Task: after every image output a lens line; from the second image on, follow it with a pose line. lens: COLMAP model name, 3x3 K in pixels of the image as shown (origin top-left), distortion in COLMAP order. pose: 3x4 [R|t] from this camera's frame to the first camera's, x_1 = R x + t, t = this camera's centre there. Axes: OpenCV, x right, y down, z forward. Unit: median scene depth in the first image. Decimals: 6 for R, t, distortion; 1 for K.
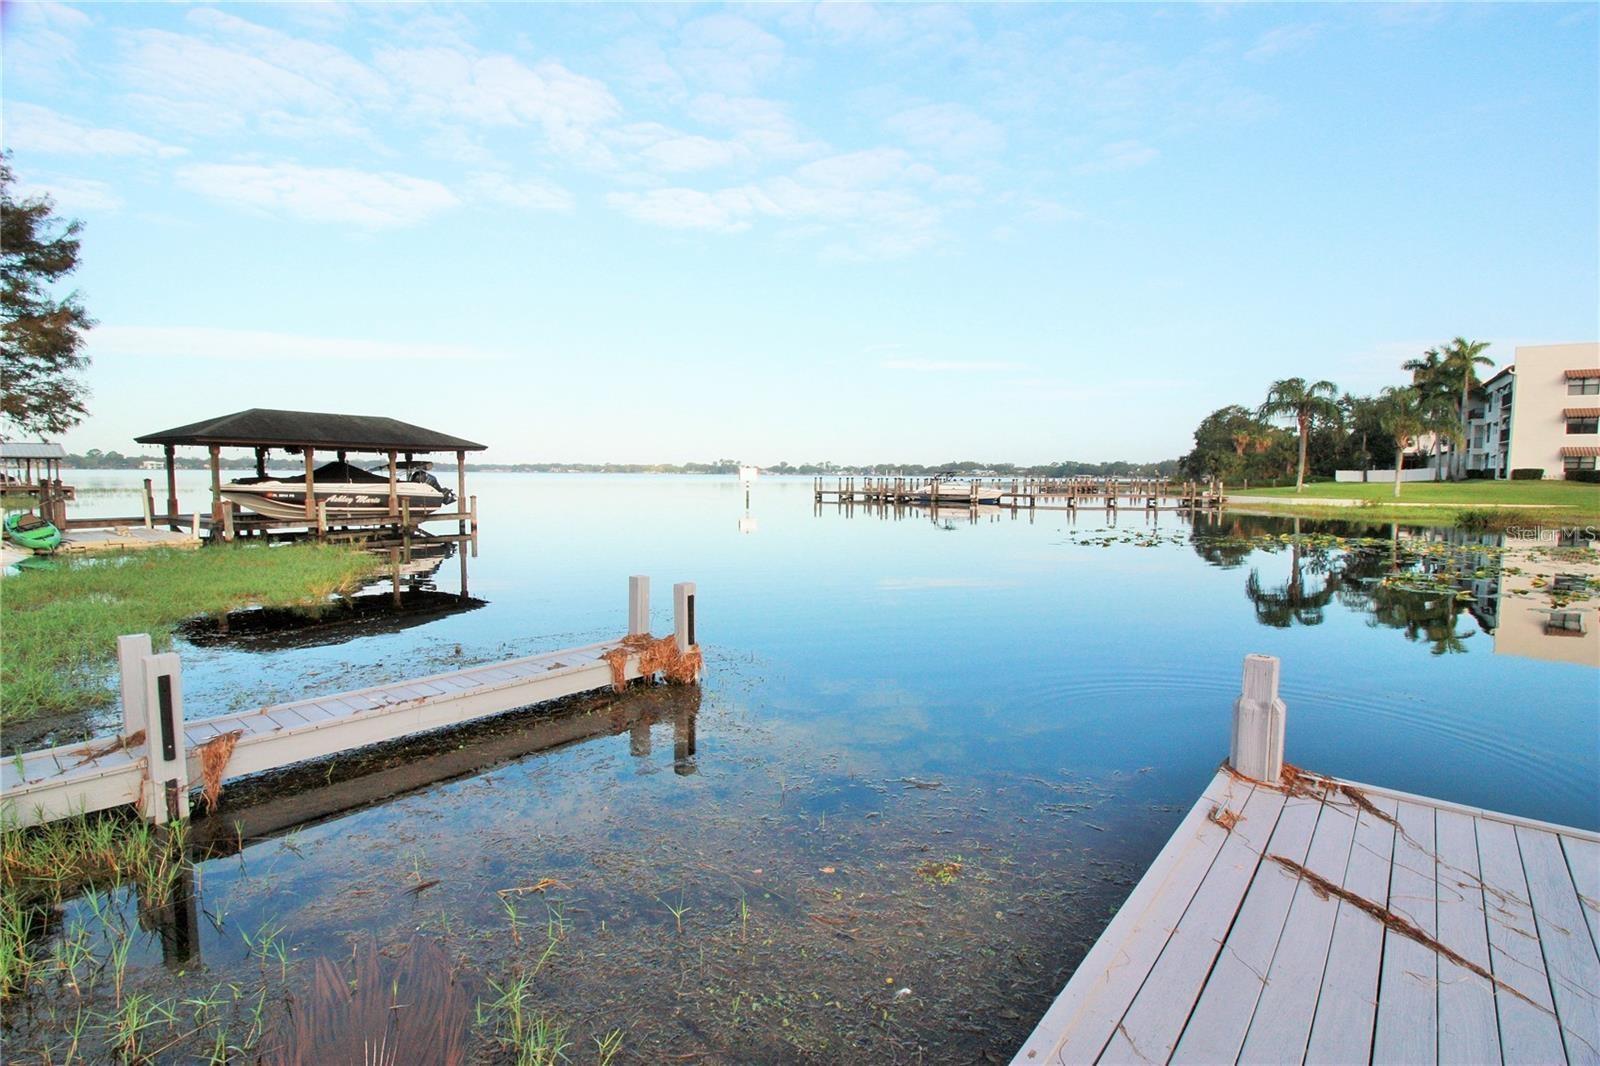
lens RADIAL K [[736.0, 0, 800.0], [0, 736.0, 533.0], [0, 0, 1]] dist [0.001498, -0.015065]
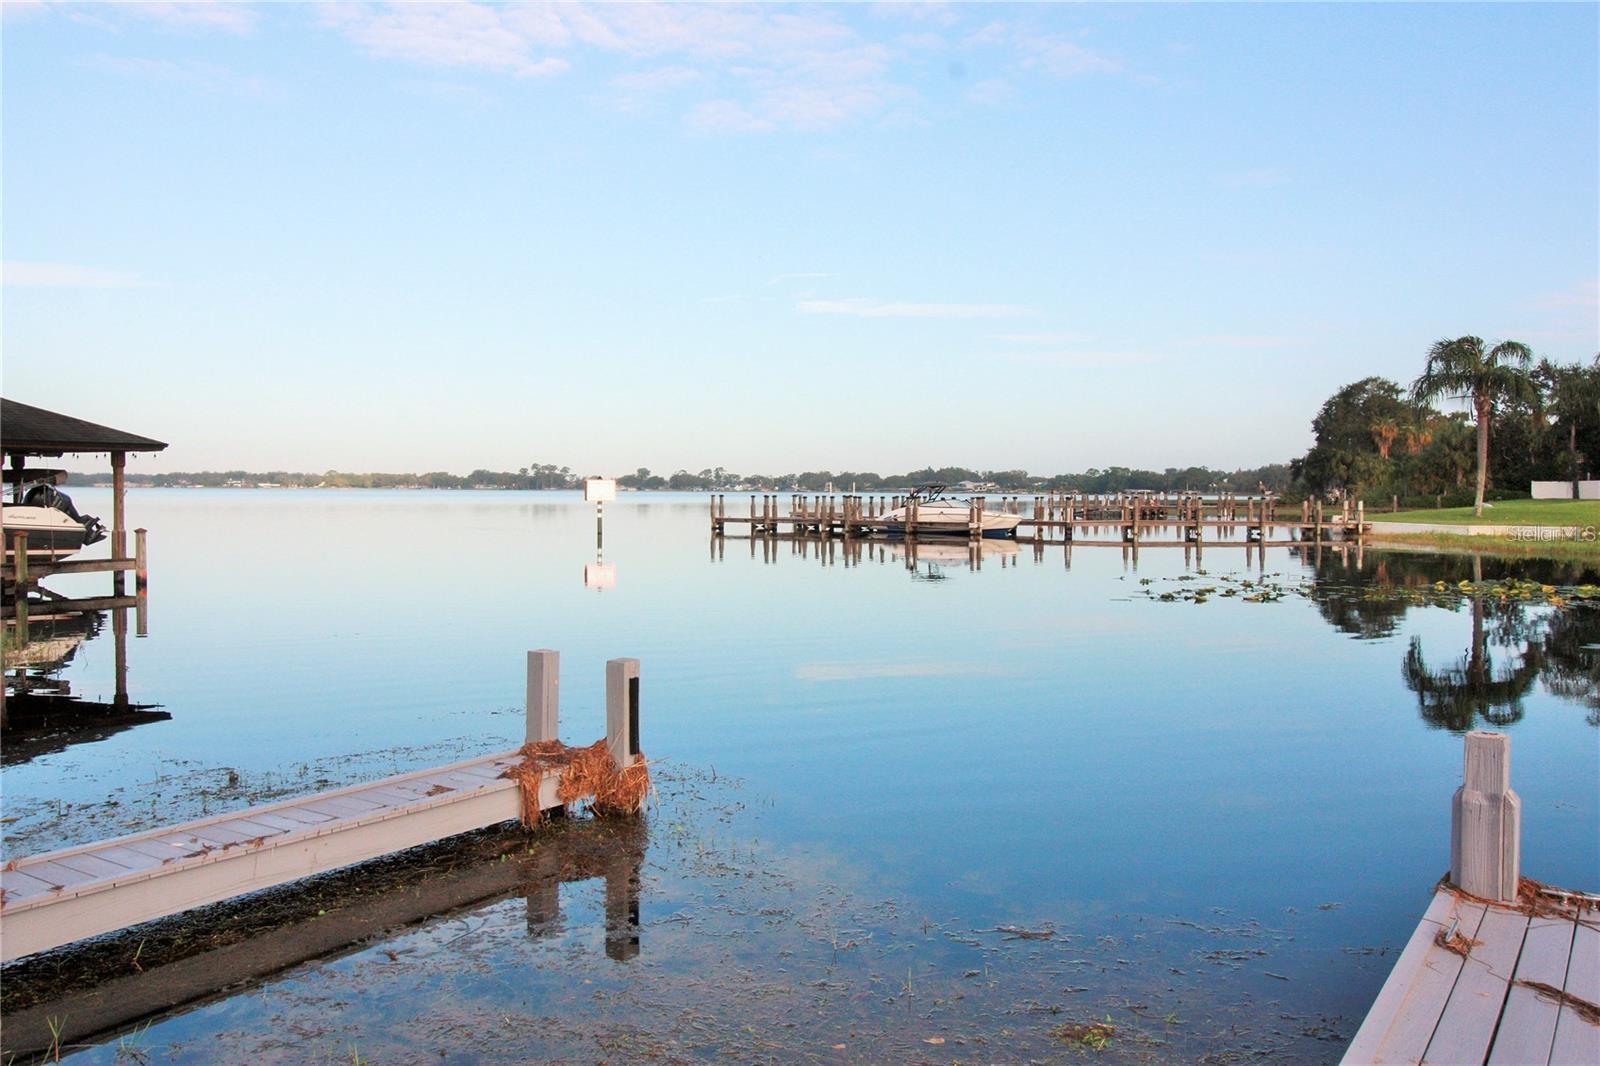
lens RADIAL K [[1251.7, 0, 800.0], [0, 1251.7, 533.0], [0, 0, 1]] dist [0.009052, -0.001199]
pose [[0.994682, -0.006363, 0.102801, -0.018577], [0.010966, 0.998959, -0.044271, 0.001156], [-0.102412, 0.045163, 0.993716, -0.019718]]
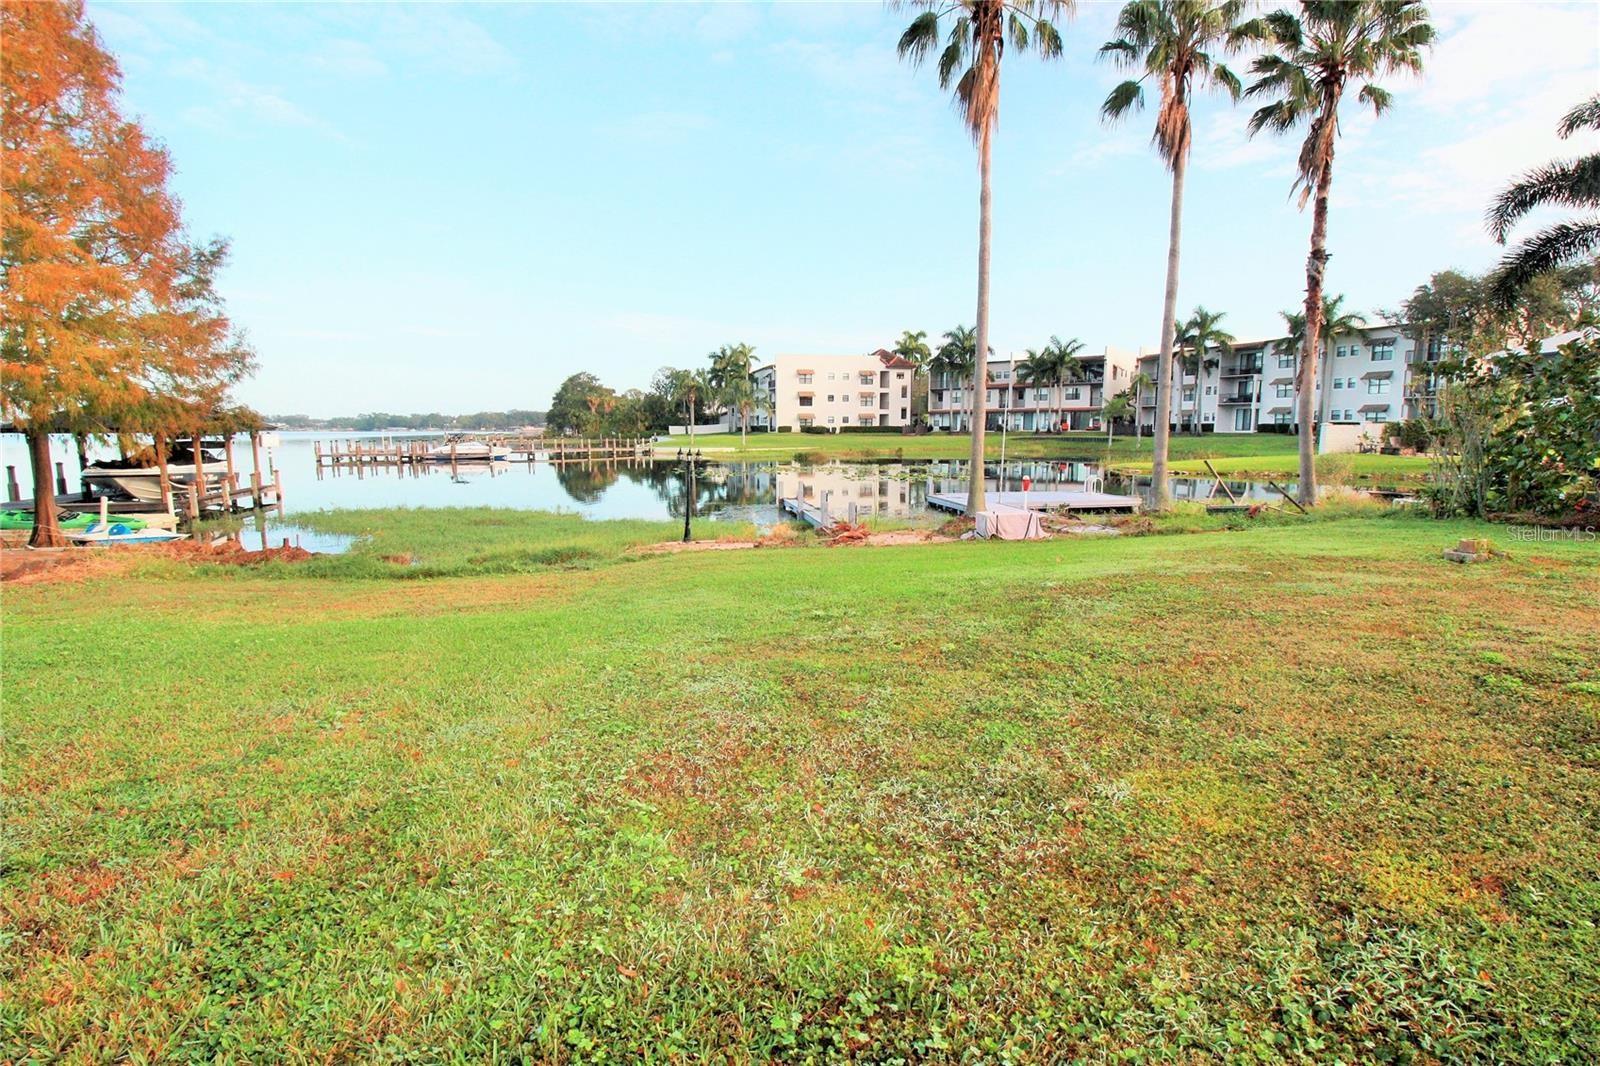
lens RADIAL K [[736.0, 0, 800.0], [0, 736.0, 533.0], [0, 0, 1]] dist [0.001498, -0.015065]
pose [[0.636799, -0.118268, 0.761906, -0.490400], [0.068183, 0.992932, 0.097142, -0.005281], [-0.768009, -0.009911, 0.640362, -0.220169]]
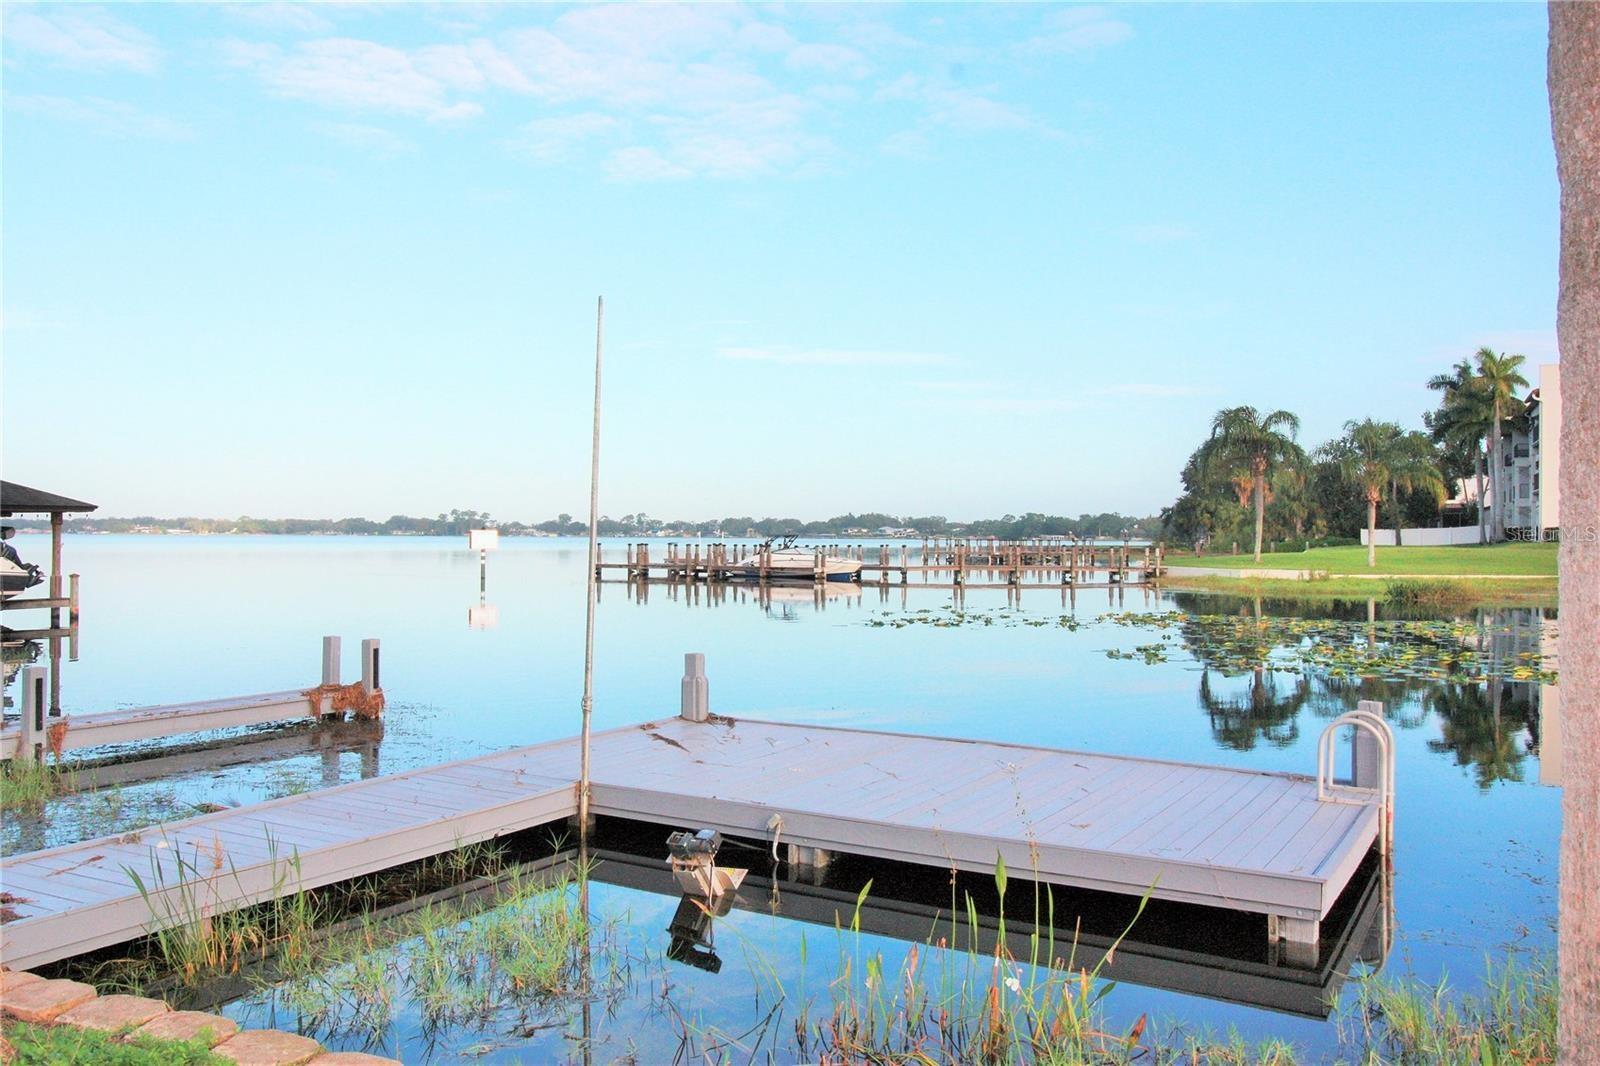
lens RADIAL K [[1251.7, 0, 800.0], [0, 1251.7, 533.0], [0, 0, 1]] dist [0.009052, -0.001199]
pose [[0.986801, -0.002974, 0.161908, 0.035605], [0.016087, 0.996686, -0.079742, 0.011410], [-0.161135, 0.081294, 0.983579, -0.199747]]
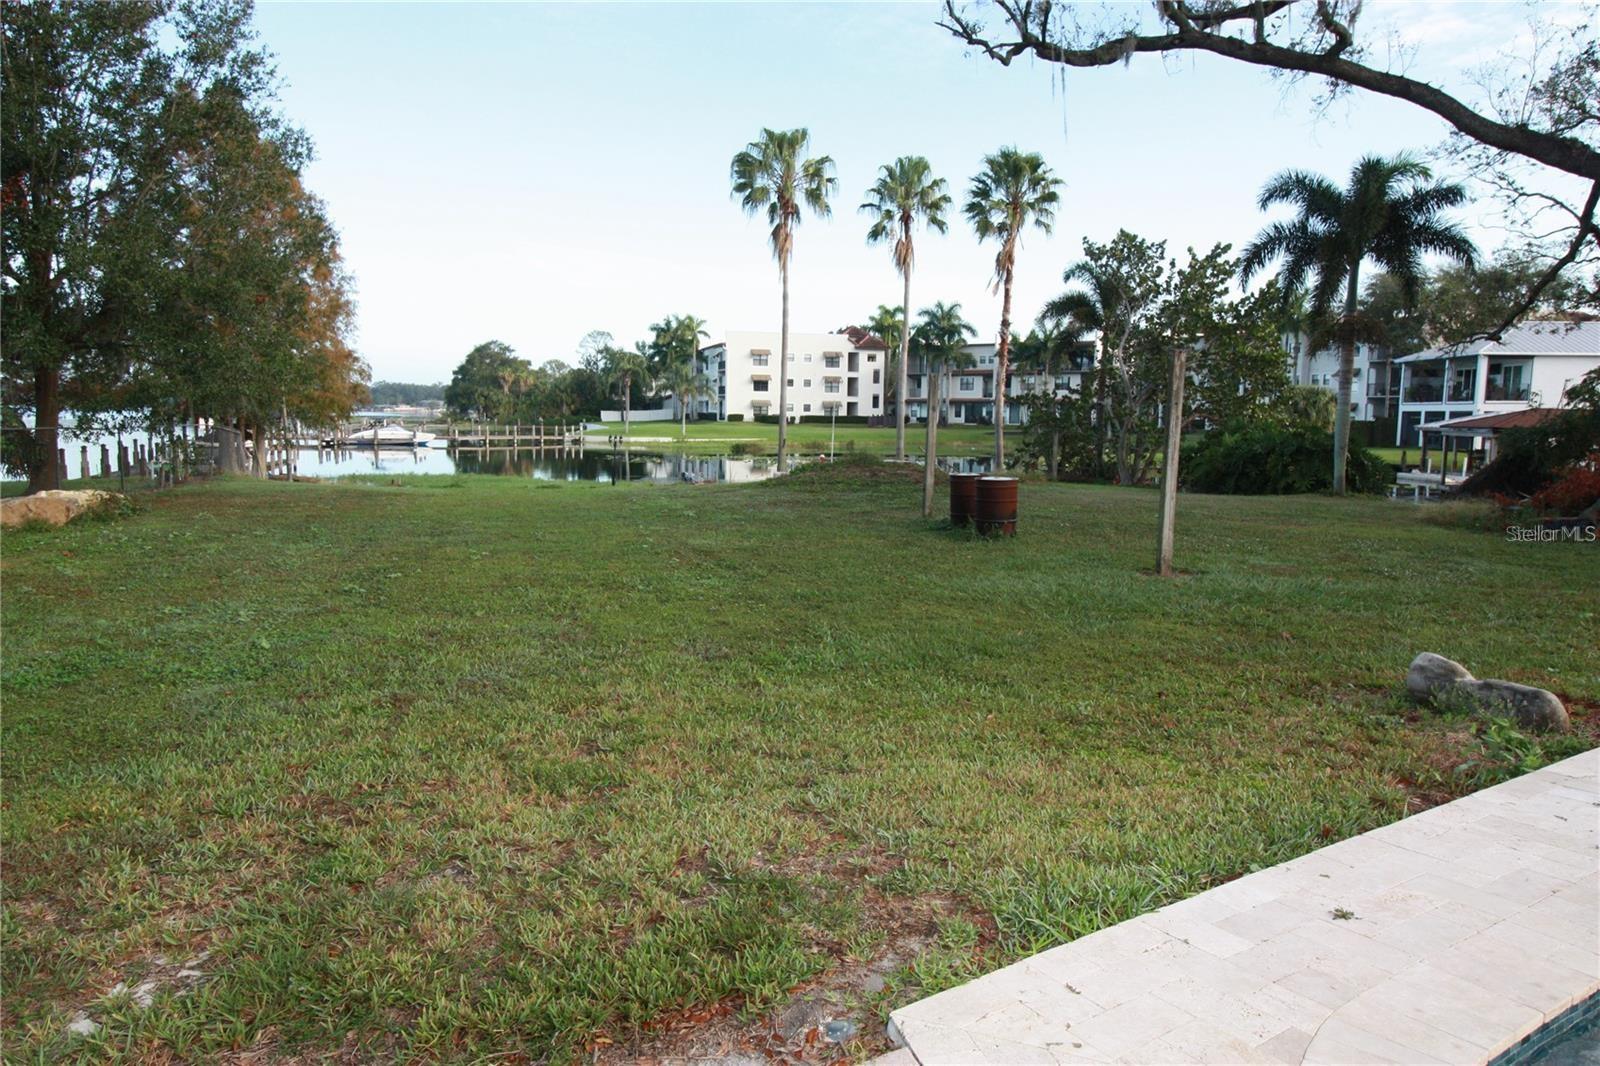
lens RADIAL K [[1062.9, 0, 800.0], [0, 1062.9, 533.0], [0, 0, 1]] dist [0.001452, -0.000076]
pose [[0.628595, -0.086056, 0.772957, -0.897725], [0.051844, 0.996285, 0.068759, 0.016252], [-0.776003, -0.003149, 0.630721, -0.692197]]
